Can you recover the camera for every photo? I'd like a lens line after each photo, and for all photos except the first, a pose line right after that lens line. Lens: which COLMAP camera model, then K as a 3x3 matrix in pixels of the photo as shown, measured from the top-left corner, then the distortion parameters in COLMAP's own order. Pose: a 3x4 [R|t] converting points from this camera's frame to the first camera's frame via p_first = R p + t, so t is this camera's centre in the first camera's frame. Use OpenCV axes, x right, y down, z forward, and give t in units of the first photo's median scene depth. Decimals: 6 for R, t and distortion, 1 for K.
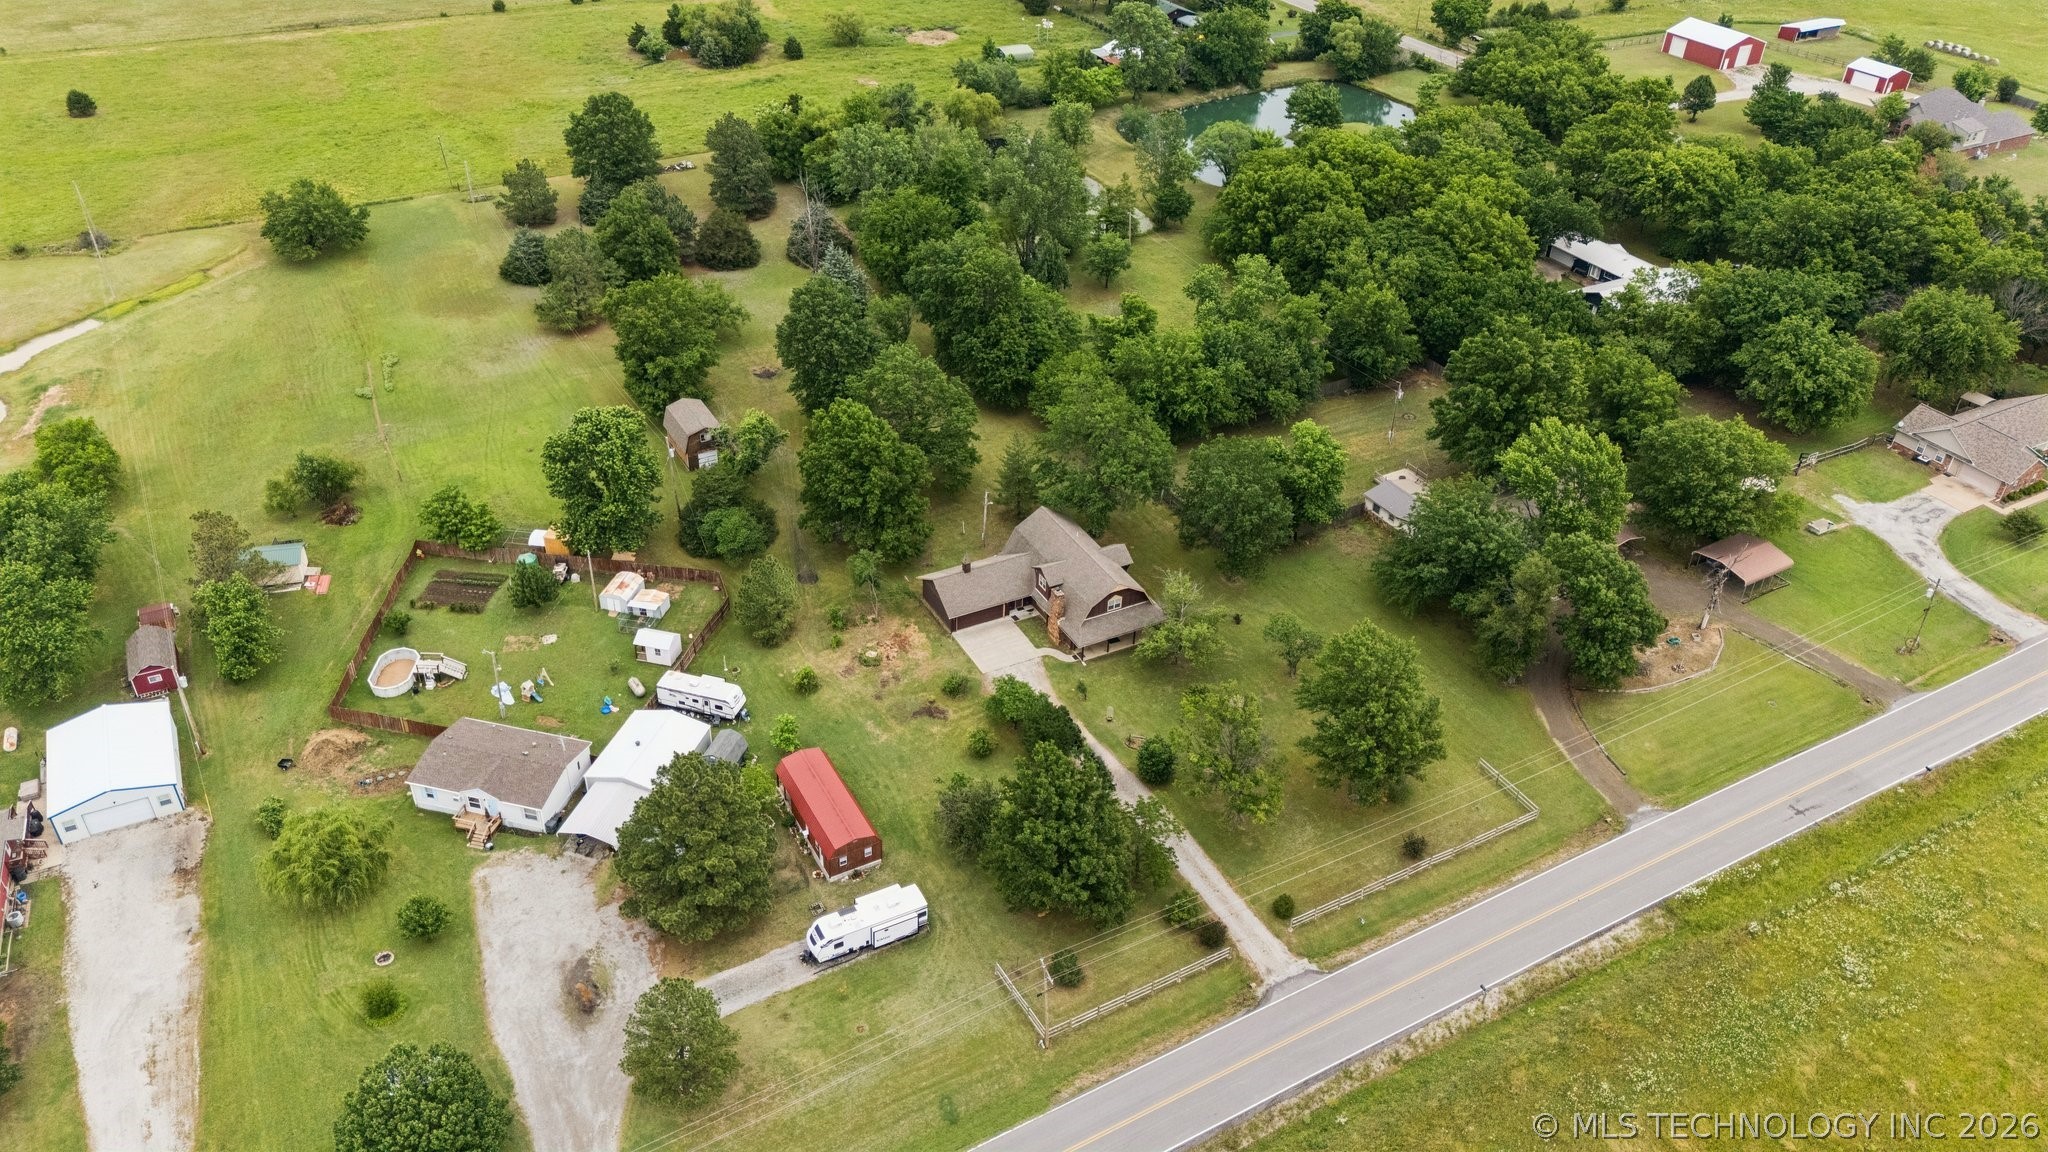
lens RADIAL K [[1502.7, 0, 1024.0], [0, 1502.7, 576.0], [0, 0, 1]] dist [0.067495, -0.051801]
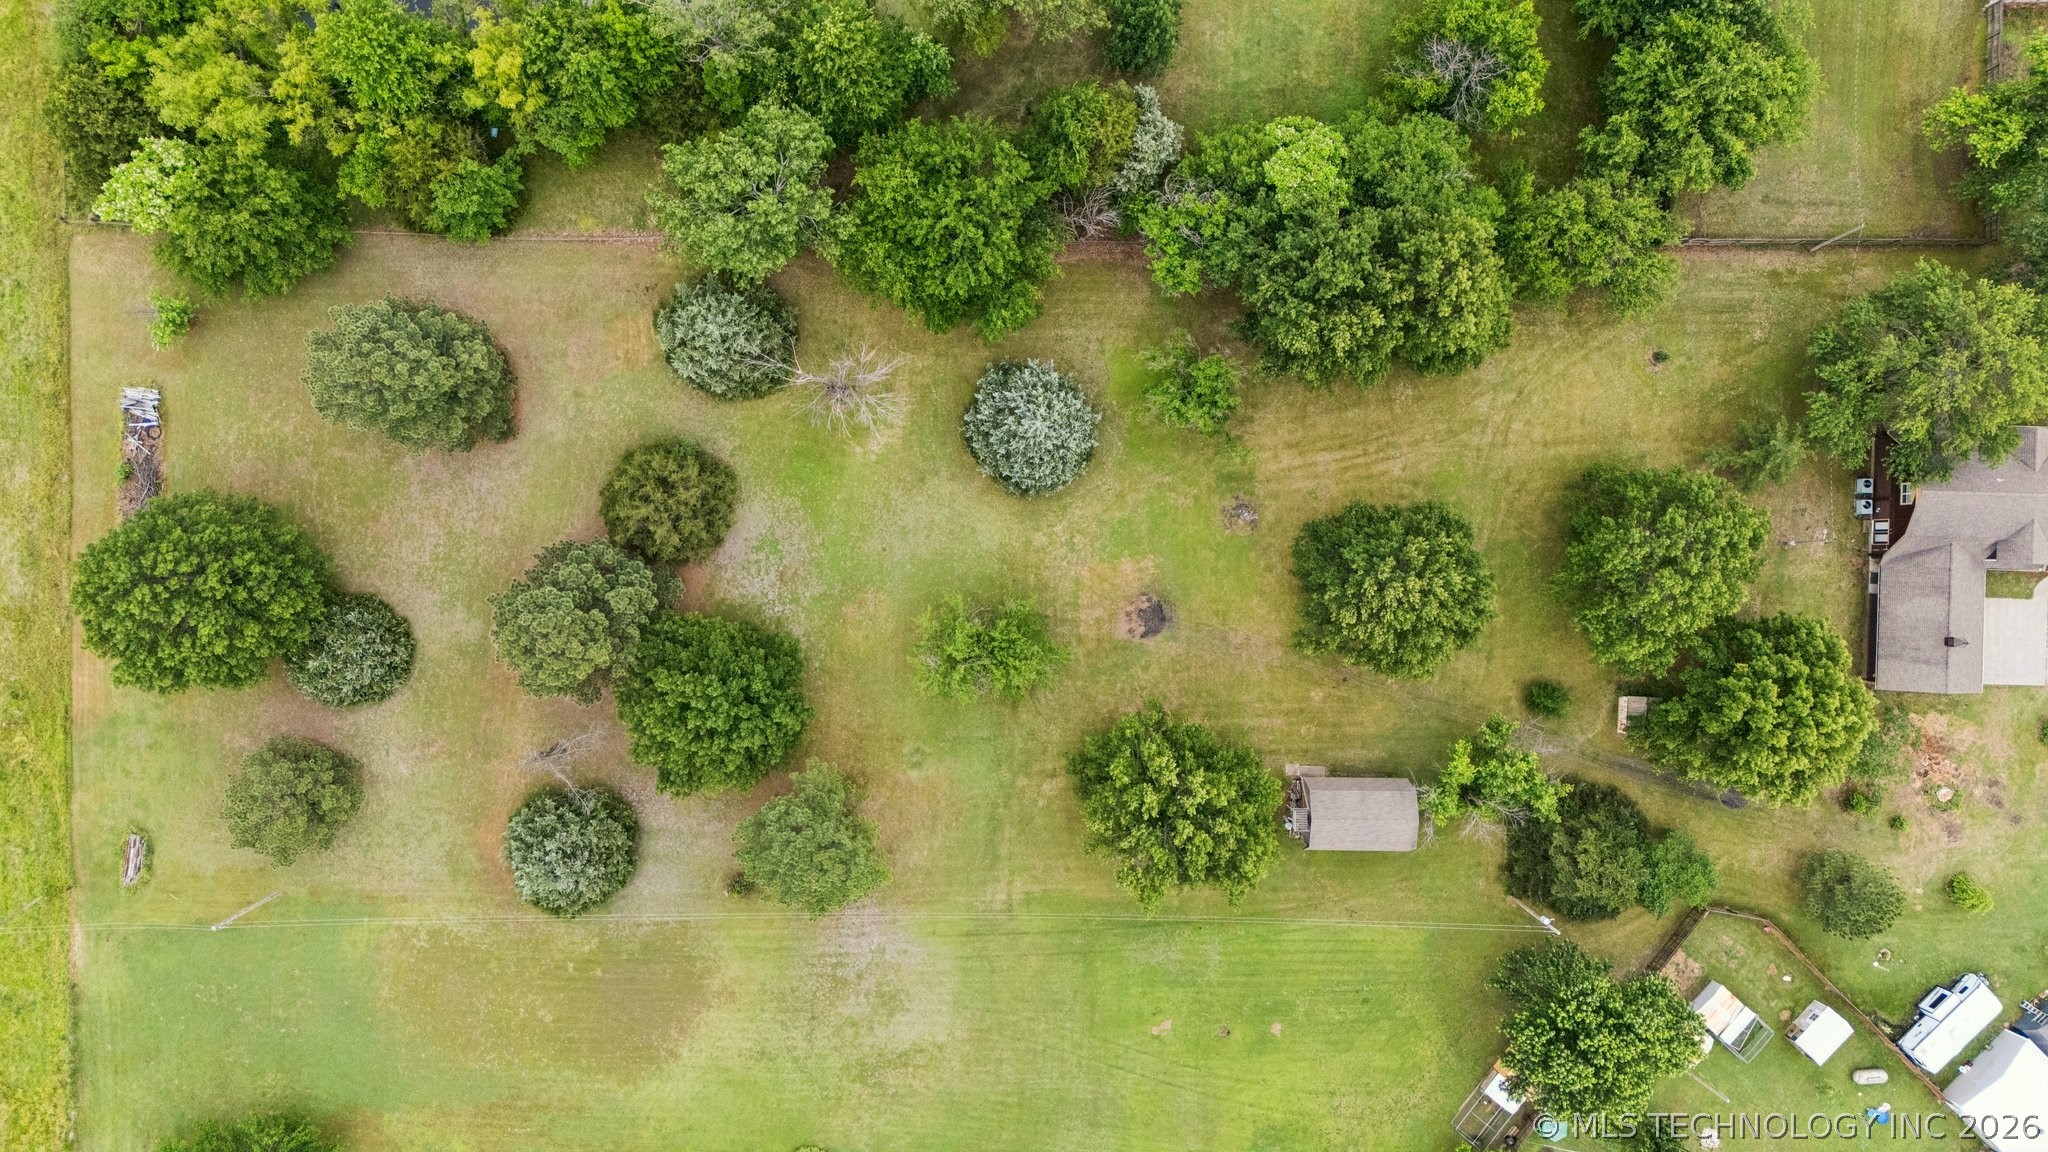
lens RADIAL K [[1489.7, 0, 1024.0], [0, 1489.7, 576.0], [0, 0, 1]] dist [0.090164, -0.108173]
pose [[0.497050, -0.867584, -0.015453, -0.262133], [0.489202, 0.265472, 0.830787, -0.989884], [-0.716675, -0.420502, 0.556377, 1.090813]]
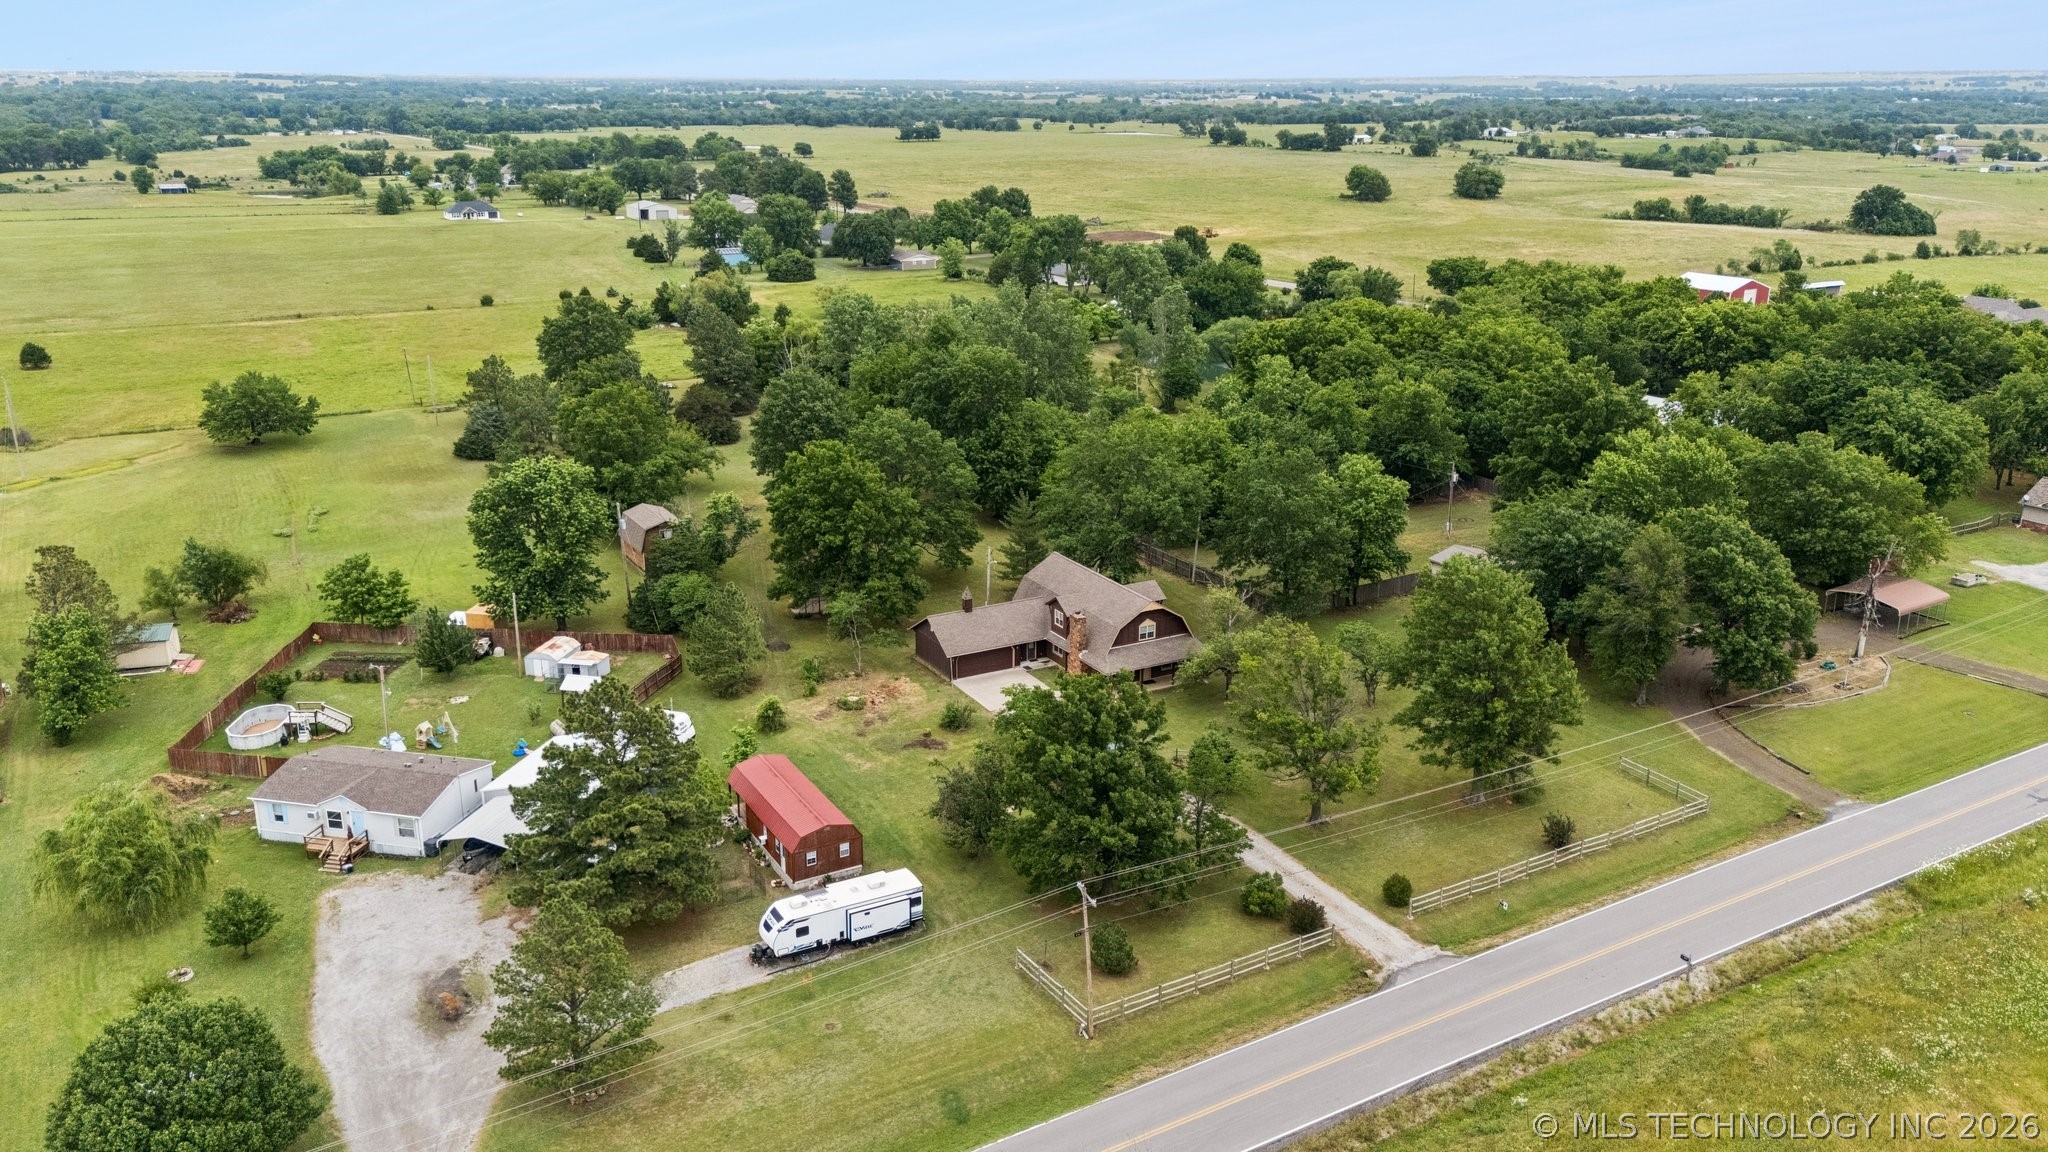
lens RADIAL K [[1556.6, 0, 1029.5], [0, 1556.6, 577.5], [0, 0, 1]] dist [0.065307, -0.047042]
pose [[0.999450, -0.032690, 0.005548, -0.009390], [0.032881, 0.955608, -0.292799, 0.274920], [0.004270, 0.292821, 0.956158, 0.197260]]
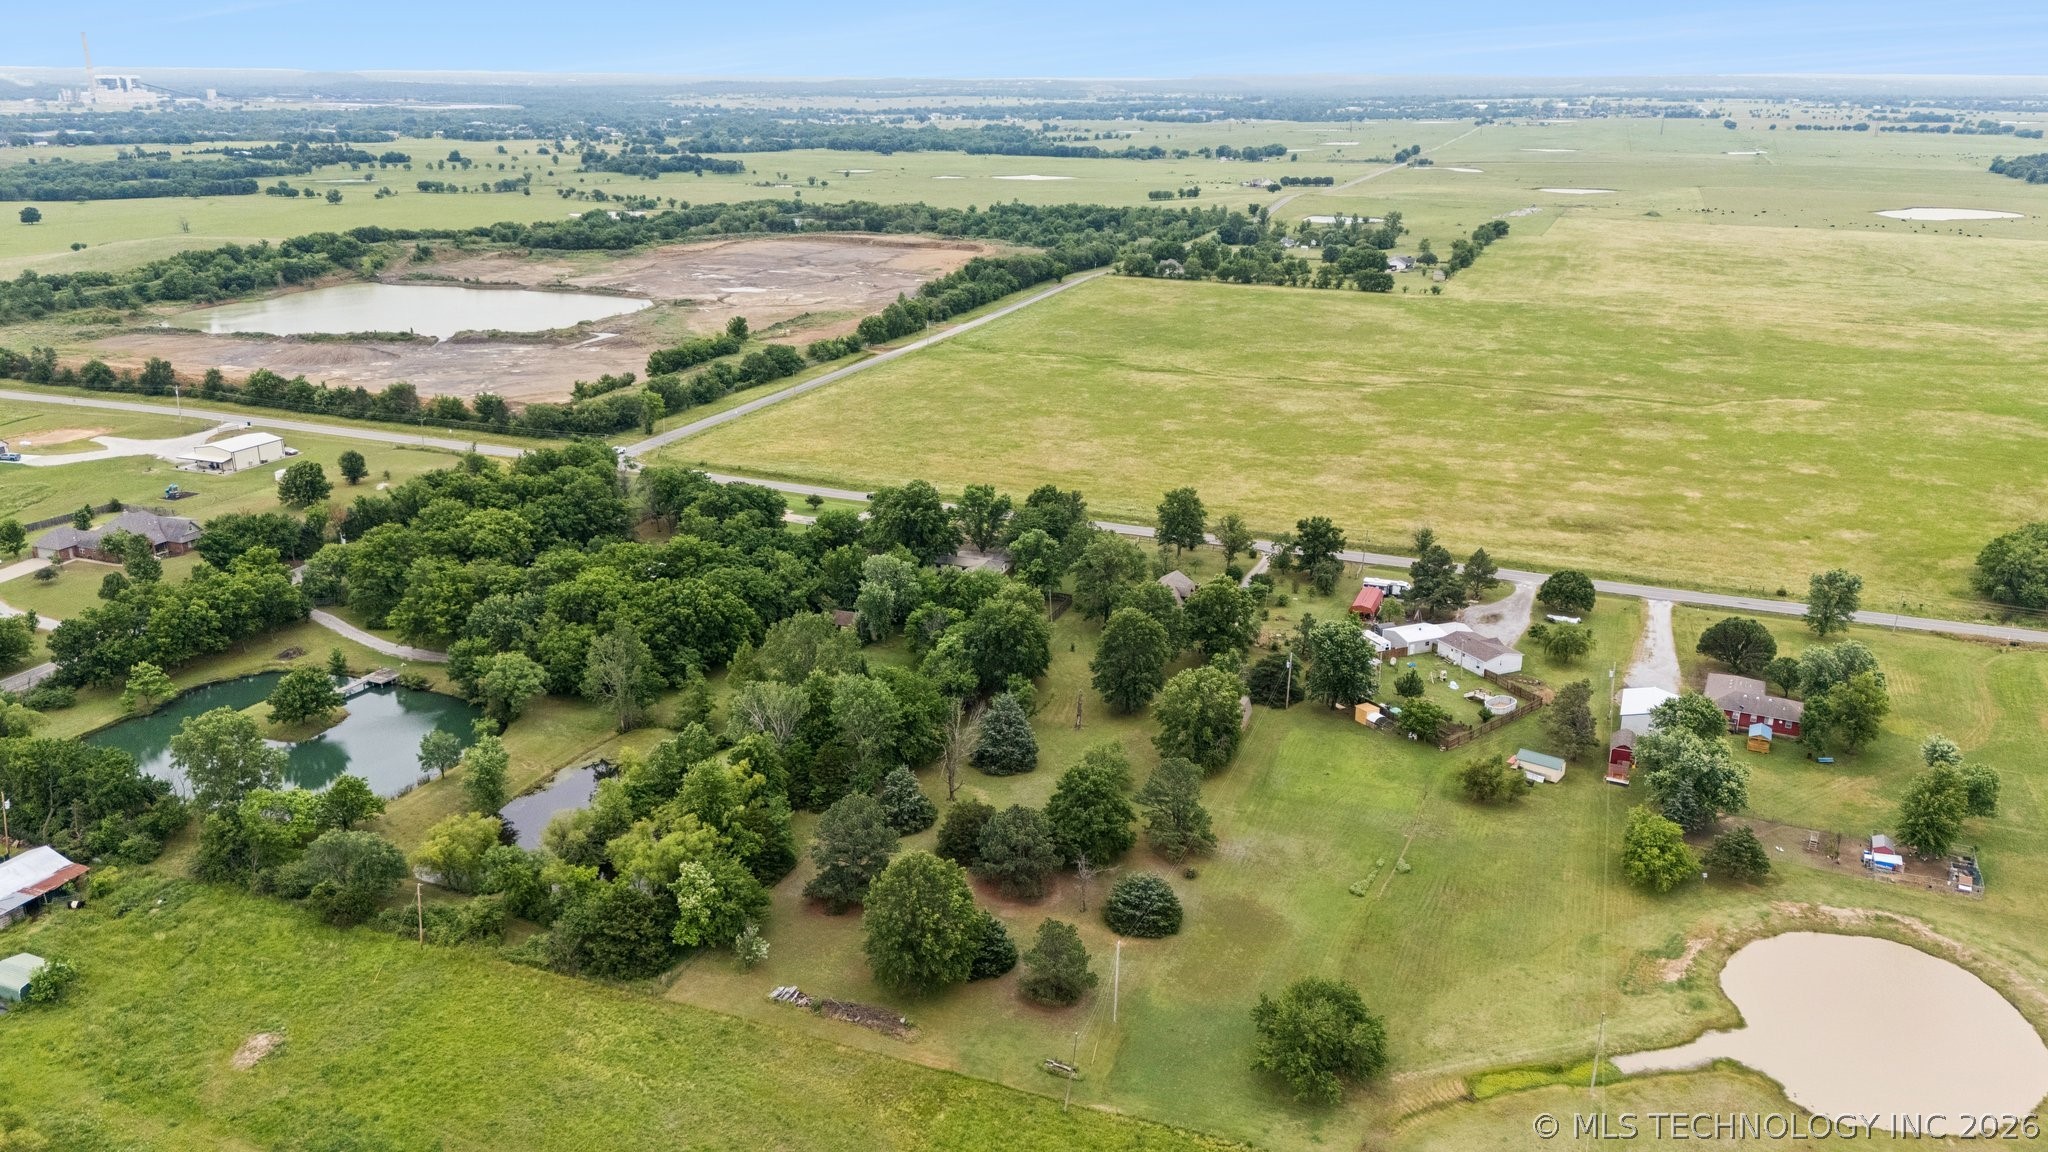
lens RADIAL K [[1489.7, 0, 1024.0], [0, 1489.7, 576.0], [0, 0, 1]] dist [0.090164, -0.108173]
pose [[-0.630805, -0.247045, 0.735564, -1.472732], [0.437333, 0.669858, 0.600025, -1.495045], [-0.640956, 0.700185, -0.314509, 2.012423]]
